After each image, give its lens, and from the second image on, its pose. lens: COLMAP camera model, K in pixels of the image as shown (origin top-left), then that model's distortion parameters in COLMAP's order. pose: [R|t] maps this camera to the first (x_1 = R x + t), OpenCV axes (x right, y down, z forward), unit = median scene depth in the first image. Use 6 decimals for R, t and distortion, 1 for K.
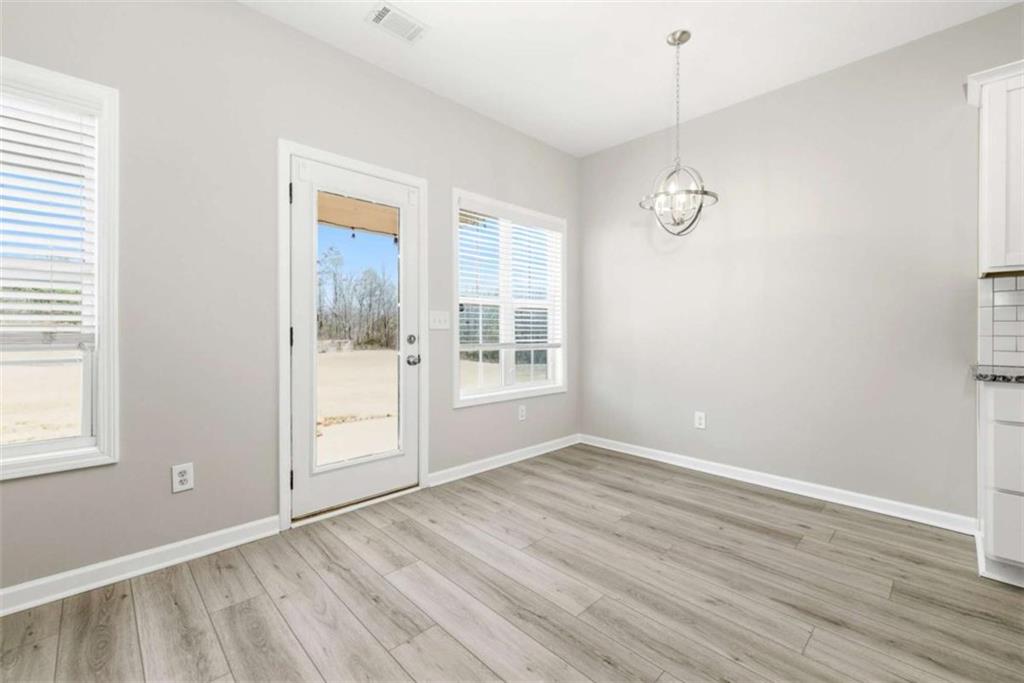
lens RADIAL K [[430.6, 0, 507.7], [0, 430.6, 332.5], [0, 0, 1]] dist [0.016069, -0.001414]
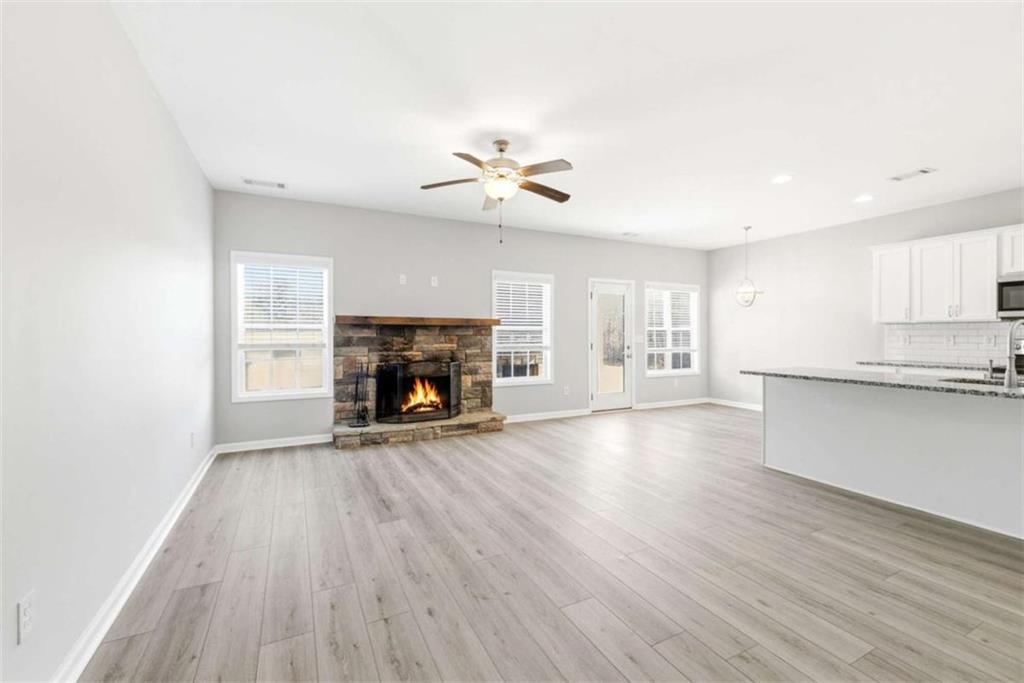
lens RADIAL K [[430.6, 0, 510.4], [0, 430.6, 339.2], [0, 0, 1]] dist [0.016069, -0.001414]
pose [[0.956161, 0.000755, -0.292840, -0.147317], [0.001134, 0.999980, 0.006282, -0.045521], [0.292839, -0.006339, 0.956141, -1.462724]]
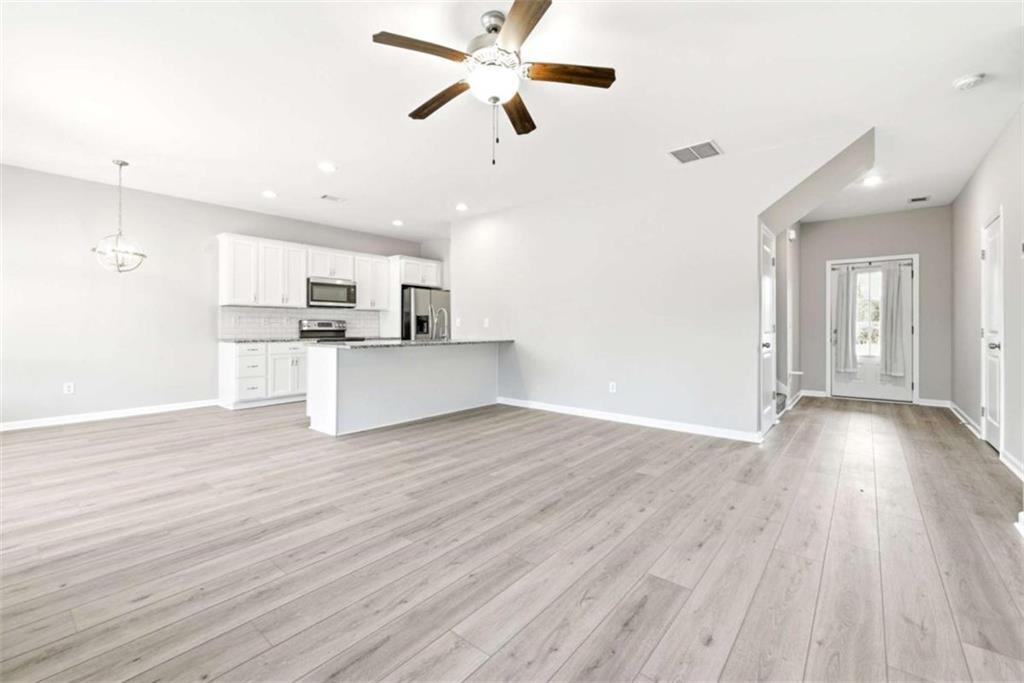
lens RADIAL K [[430.6, 0, 498.9], [0, 430.6, 335.1], [0, 0, 1]] dist [0.016069, -0.001414]
pose [[-0.103672, -0.021203, 0.994385, -1.291901], [0.000256, 0.999772, 0.021345, -0.004454], [-0.994611, 0.002468, -0.103643, -0.298758]]
